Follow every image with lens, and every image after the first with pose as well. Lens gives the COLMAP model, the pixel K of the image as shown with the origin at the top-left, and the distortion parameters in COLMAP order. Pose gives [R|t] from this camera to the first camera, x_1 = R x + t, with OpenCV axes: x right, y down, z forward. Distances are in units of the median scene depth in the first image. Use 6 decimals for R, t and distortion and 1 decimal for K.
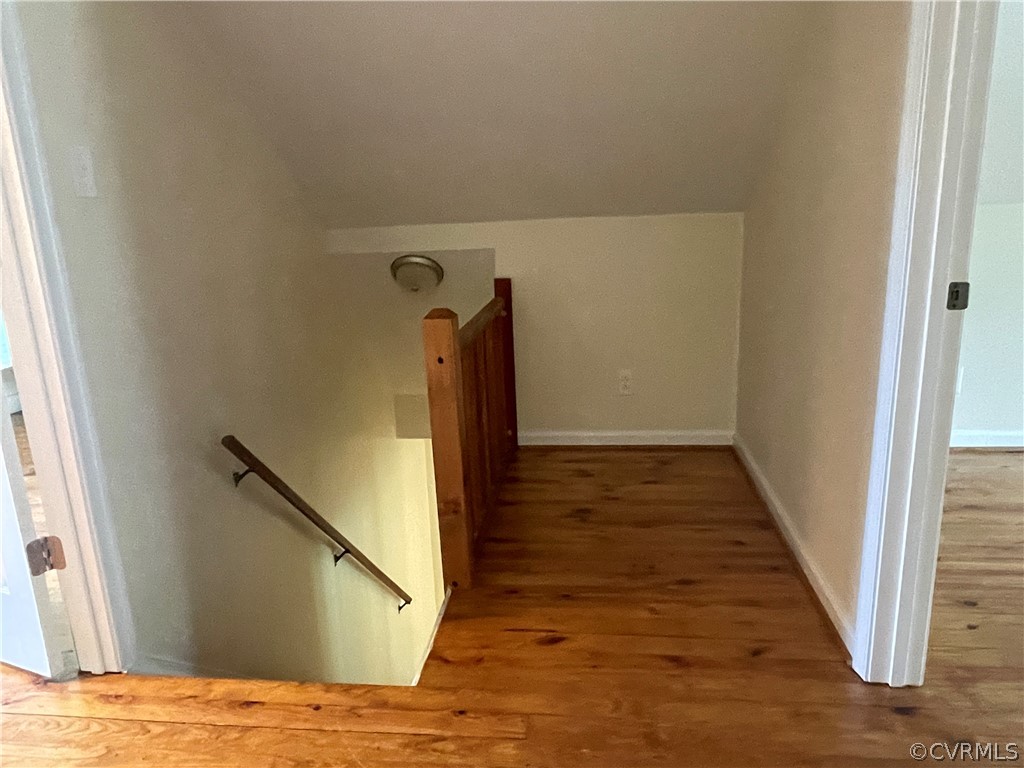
lens RADIAL K [[733.4, 0, 511.4], [0, 733.4, 380.0], [0, 0, 1]] dist [-0.000561, -0.002729]
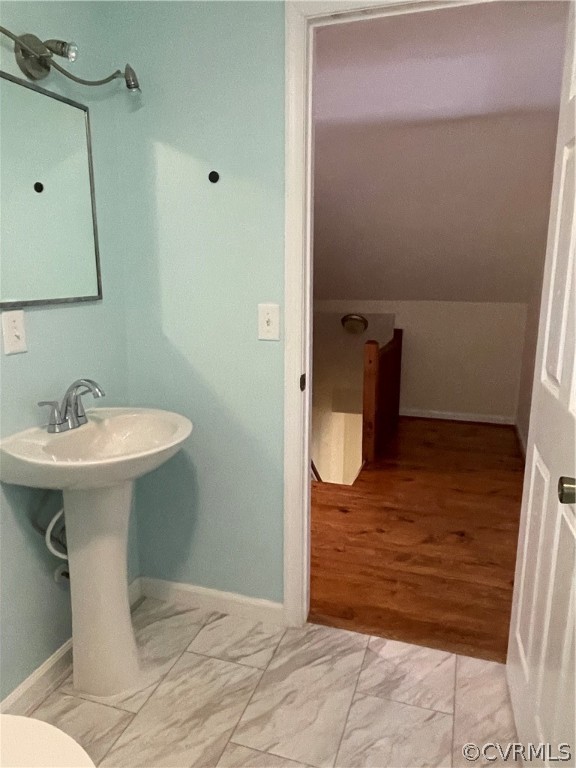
lens RADIAL K [[550.1, 0, 290.4], [0, 550.1, 385.8], [0, 0, 1]] dist [-0.000561, -0.002729]
pose [[0.977992, 0.083394, -0.191253, -0.000304], [-0.089001, 0.995812, -0.020903, 0.074934], [0.188709, 0.037464, 0.981318, -0.536179]]
